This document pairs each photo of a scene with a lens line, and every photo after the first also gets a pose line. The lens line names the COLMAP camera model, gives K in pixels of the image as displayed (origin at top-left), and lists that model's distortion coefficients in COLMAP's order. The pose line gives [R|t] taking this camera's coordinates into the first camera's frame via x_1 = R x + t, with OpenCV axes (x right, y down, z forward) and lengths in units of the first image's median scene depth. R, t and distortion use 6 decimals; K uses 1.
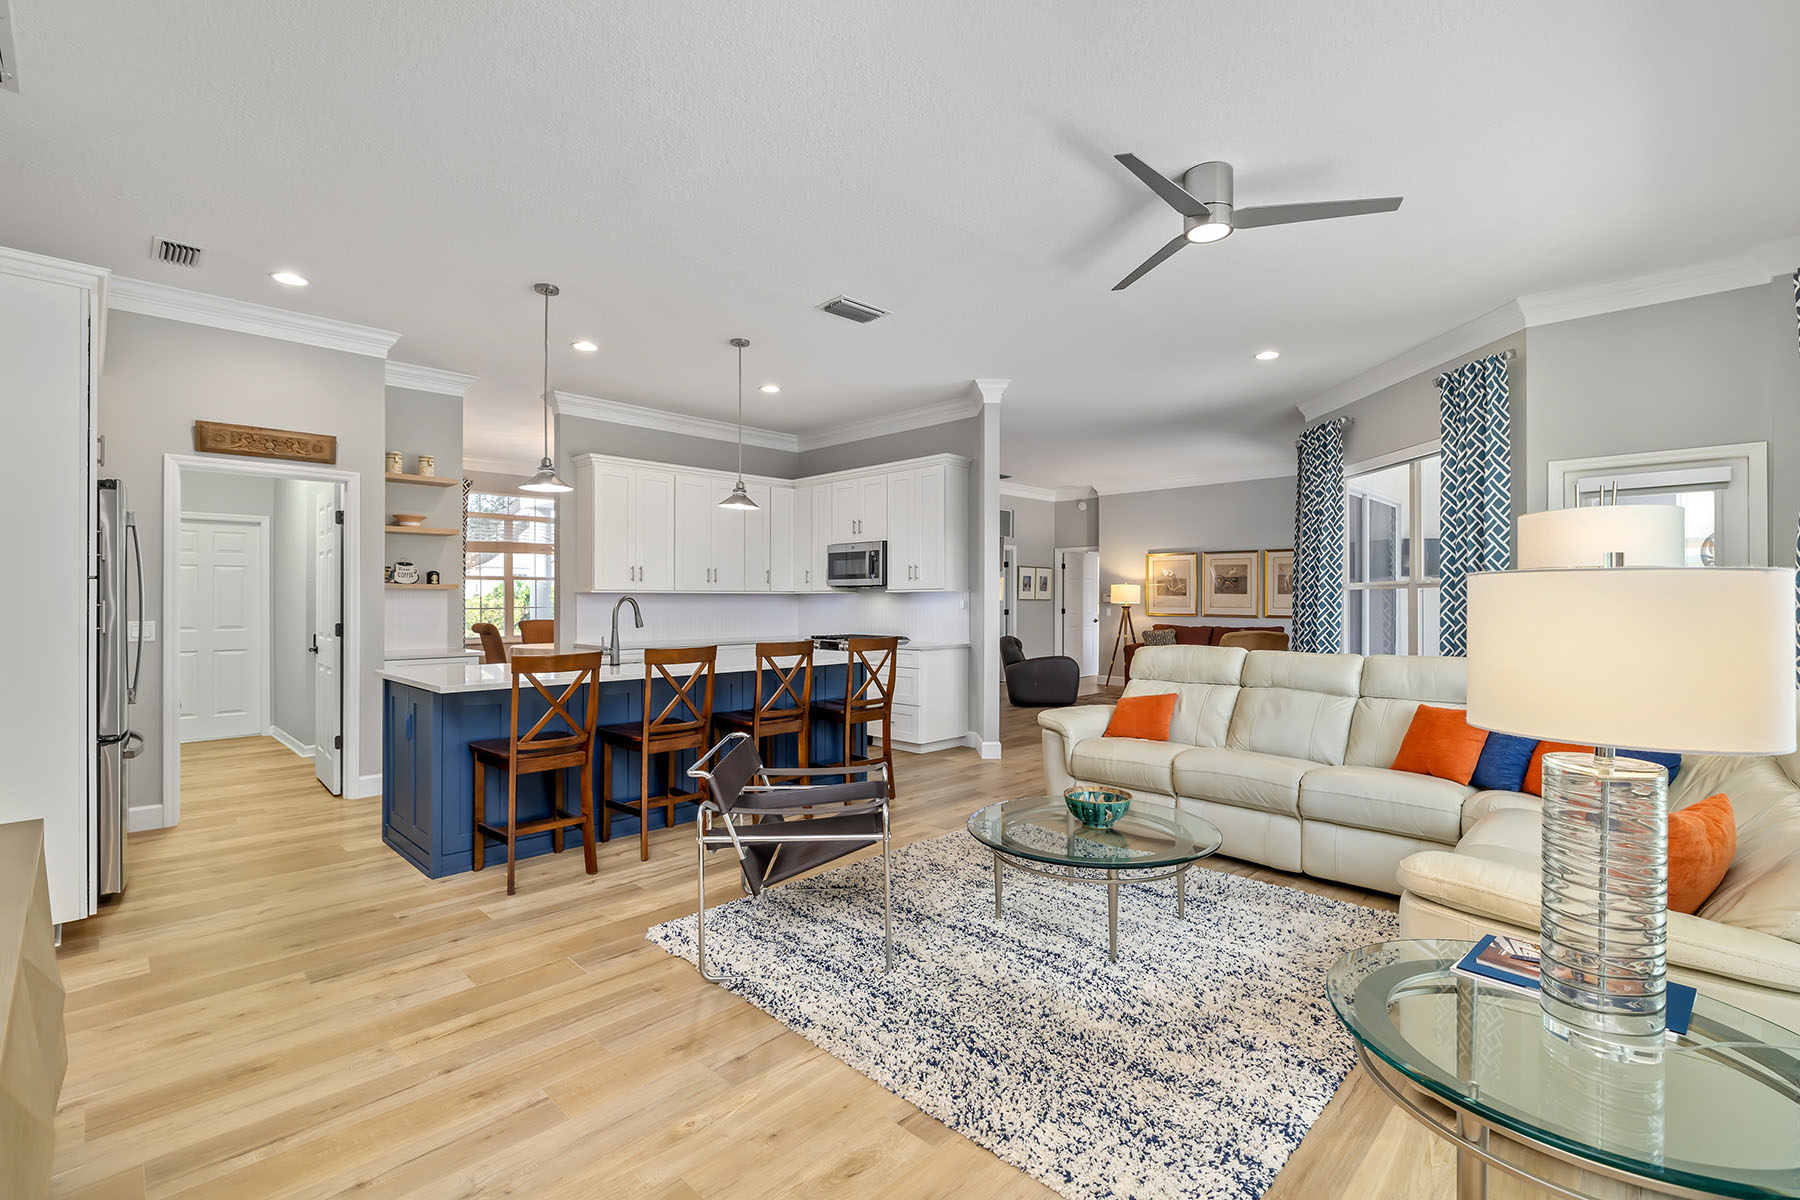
lens RADIAL K [[804.8, 0, 893.2], [0, 804.8, 601.4], [0, 0, 1]] dist [0.000368, 0.000162]
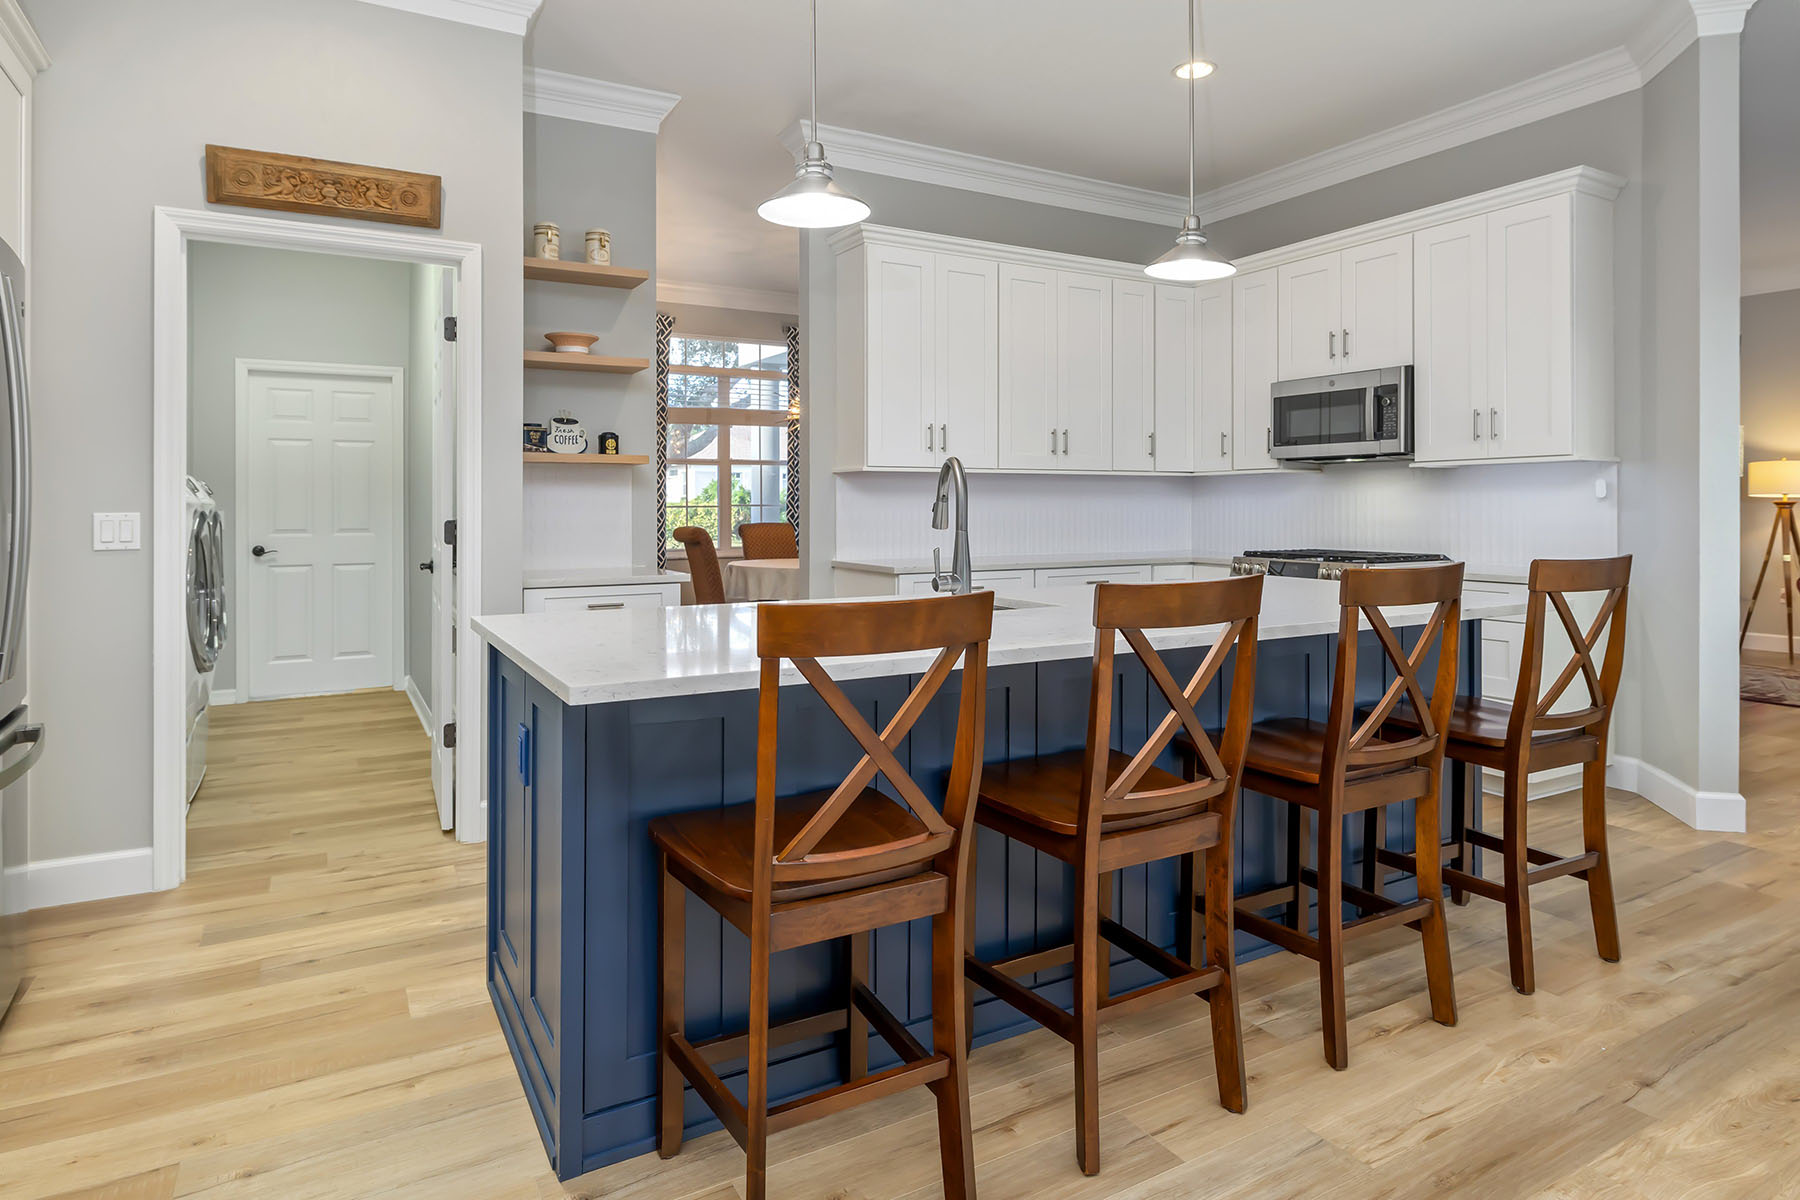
lens RADIAL K [[1027.3, 0, 897.5], [0, 1027.3, 507.9], [0, 0, 1]] dist [-0.000532, -0.000319]
pose [[0.962749, -0.001681, -0.270392, -0.172932], [0.001870, 0.999998, 0.000441, 0.016072], [0.270390, -0.000930, 0.962750, 0.345891]]
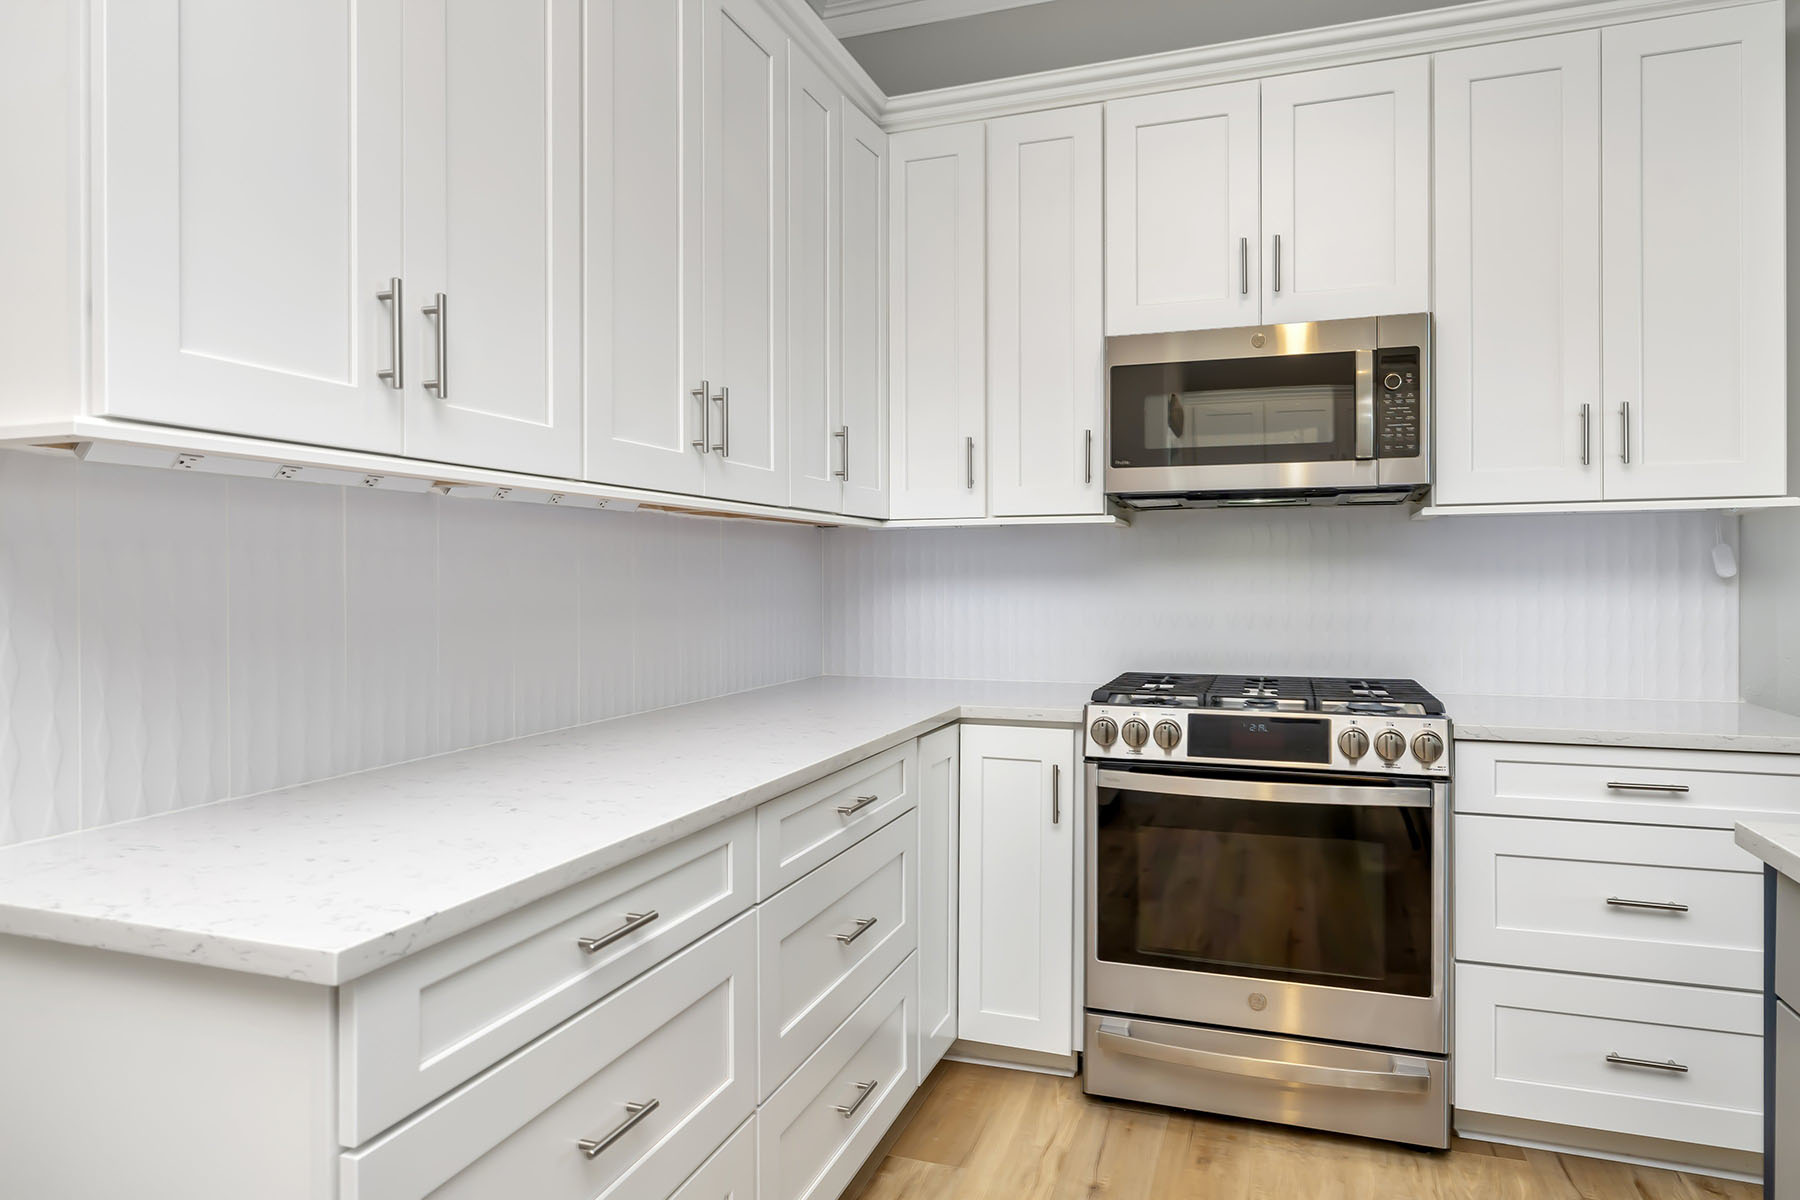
lens RADIAL K [[1097.2, 0, 898.0], [0, 1097.2, 587.0], [0, 0, 1]] dist [-0.001104, 0.001710]
pose [[0.904754, -0.006302, 0.425887, -0.369447], [0.003167, 0.999962, 0.008071, 0.009657], [-0.425922, -0.005953, 0.904740, 0.895834]]
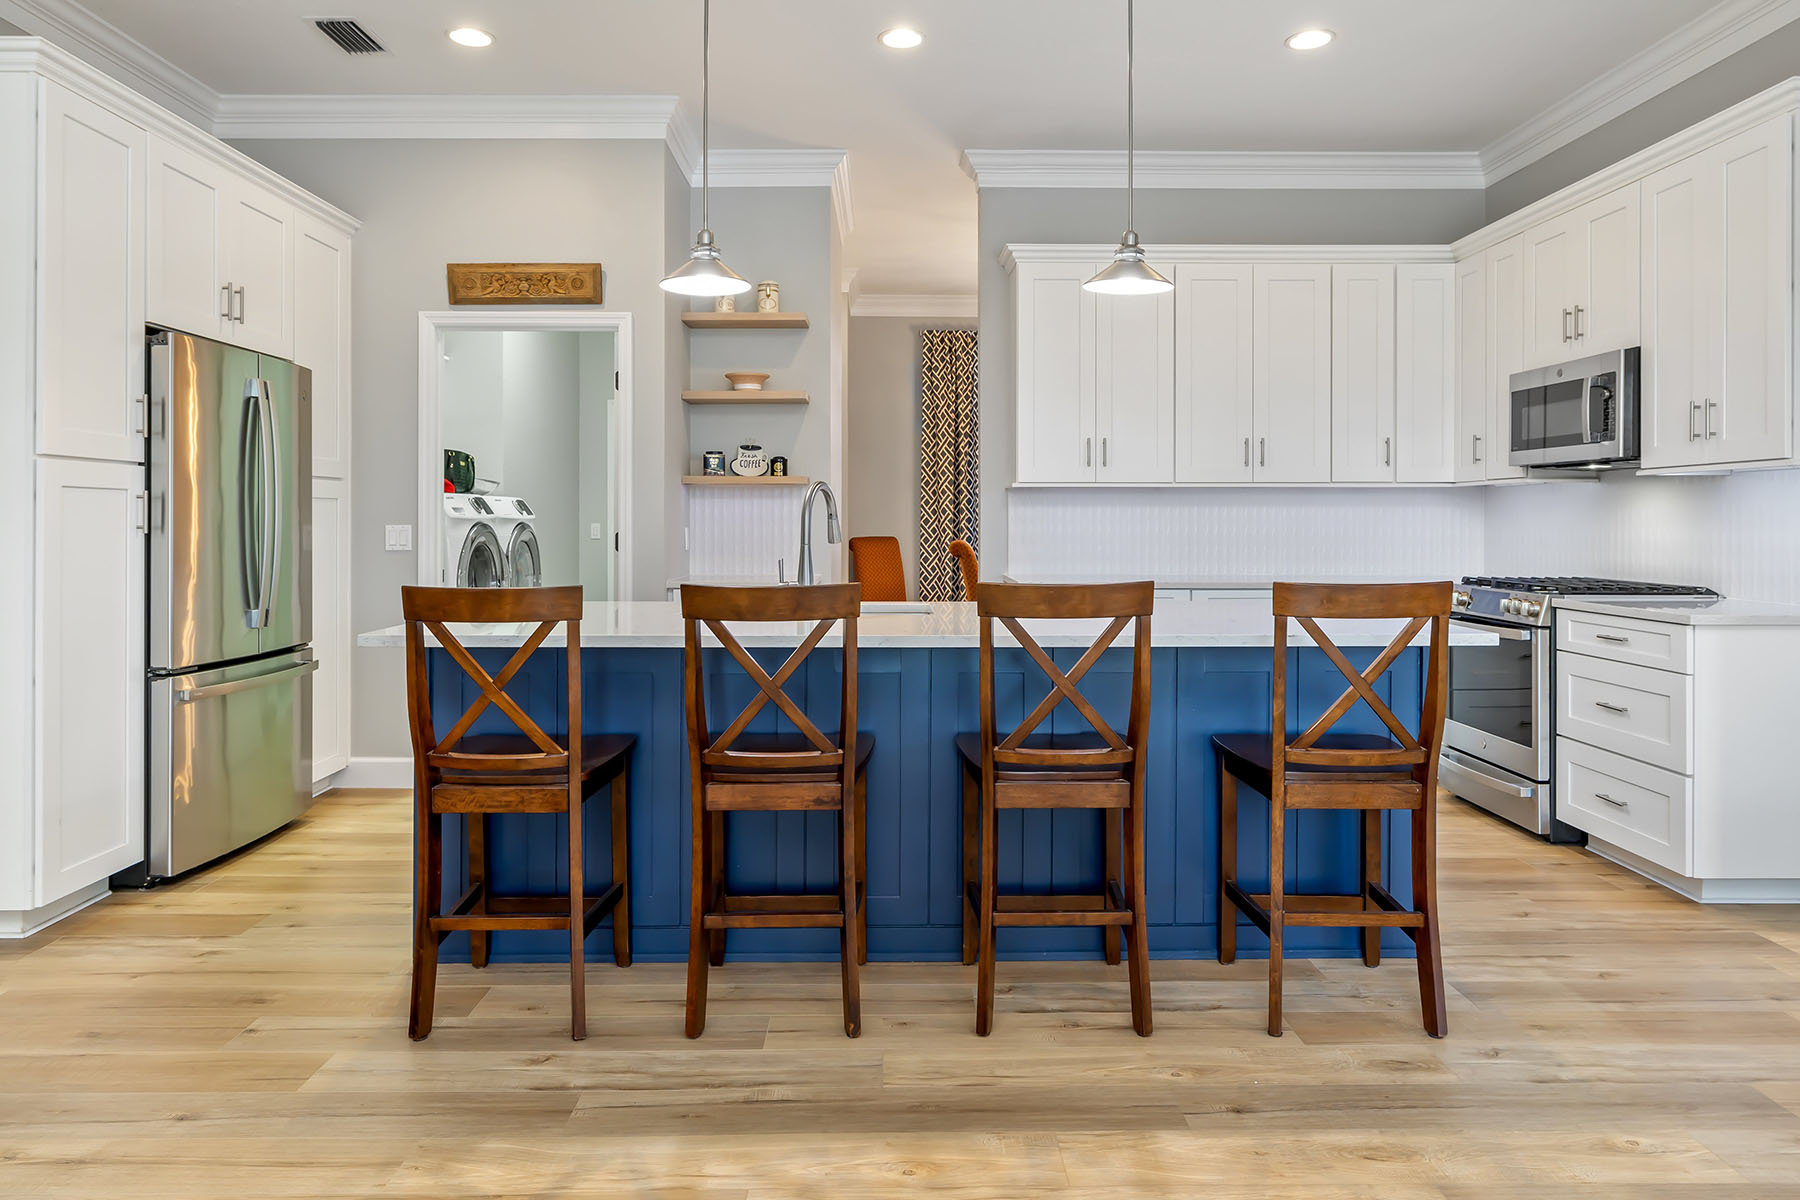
lens RADIAL K [[1155.3, 0, 891.6], [0, 1155.3, 520.6], [0, 0, 1]] dist [0.002568, 0.000406]
pose [[0.709688, 0.001296, -0.704514, 0.158528], [-0.001715, 0.999999, 0.000112, 0.014089], [0.704514, 0.001129, 0.709690, 0.390316]]
